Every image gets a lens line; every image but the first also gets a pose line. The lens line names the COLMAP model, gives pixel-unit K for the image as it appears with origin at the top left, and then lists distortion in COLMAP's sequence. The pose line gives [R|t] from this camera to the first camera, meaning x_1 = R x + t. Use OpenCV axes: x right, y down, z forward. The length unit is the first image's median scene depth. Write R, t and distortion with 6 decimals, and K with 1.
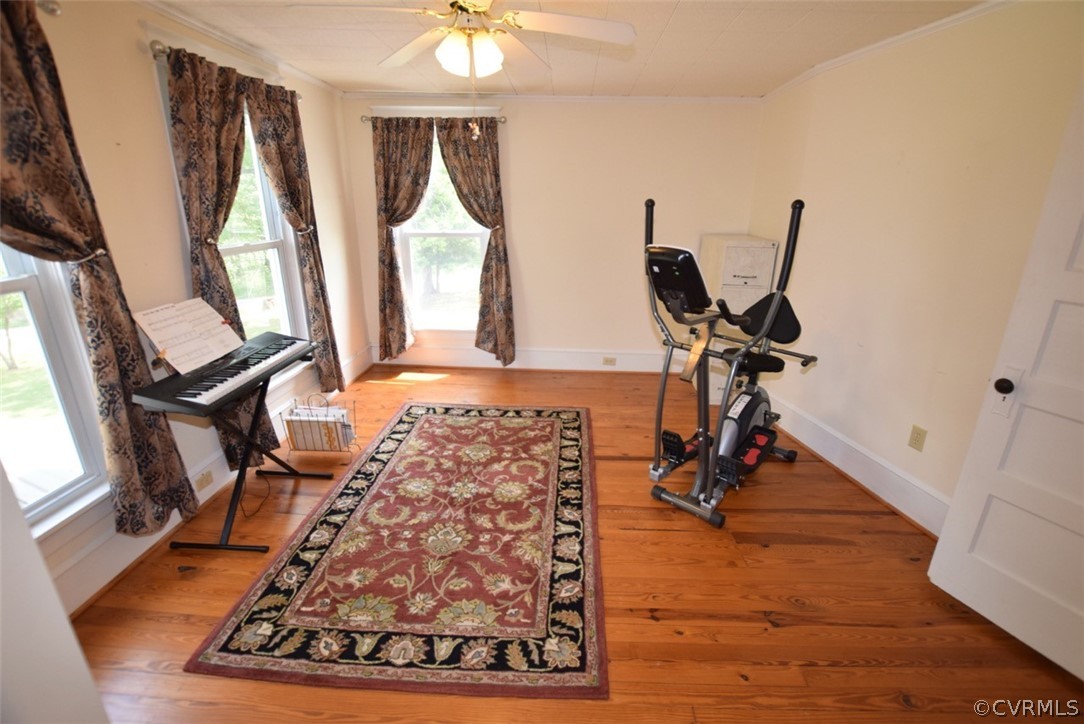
lens RADIAL K [[479.8, 0, 546.4], [0, 479.8, 365.0], [0, 0, 1]] dist [-0.030895, 0.001908]
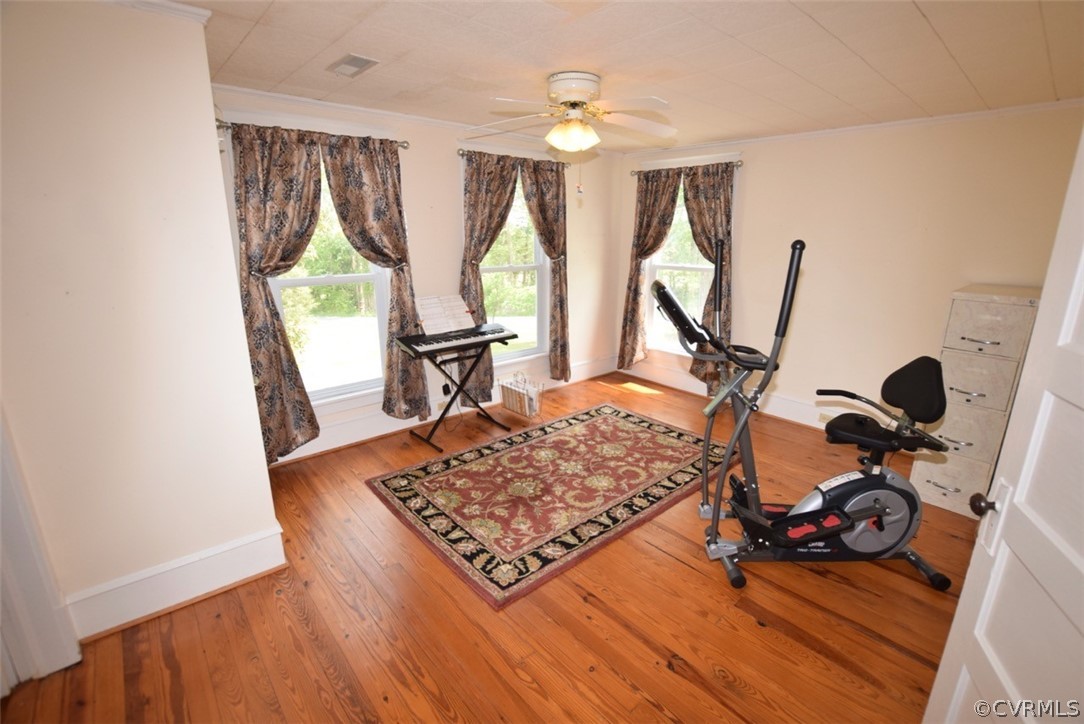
lens RADIAL K [[479.8, 0, 546.3], [0, 479.8, 363.7], [0, 0, 1]] dist [-0.030895, 0.001908]
pose [[0.696791, 0.181425, -0.693951, 0.659824], [-0.229559, 0.973002, 0.023881, -0.017286], [0.679548, 0.142662, 0.719626, 0.026061]]
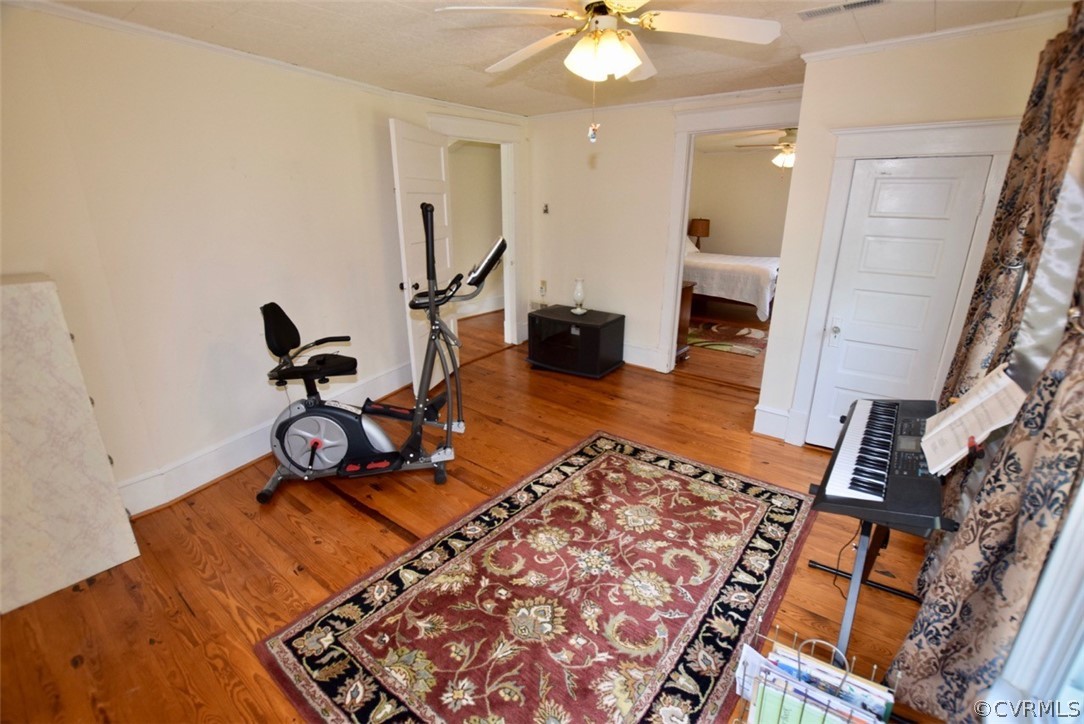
lens RADIAL K [[479.8, 0, 559.5], [0, 479.8, 355.7], [0, 0, 1]] dist [-0.030895, 0.001908]
pose [[-0.823254, -0.184845, 0.536736, -0.550184], [0.172027, 0.819808, 0.546189, -0.534758], [-0.540980, 0.541985, -0.643112, 1.514589]]
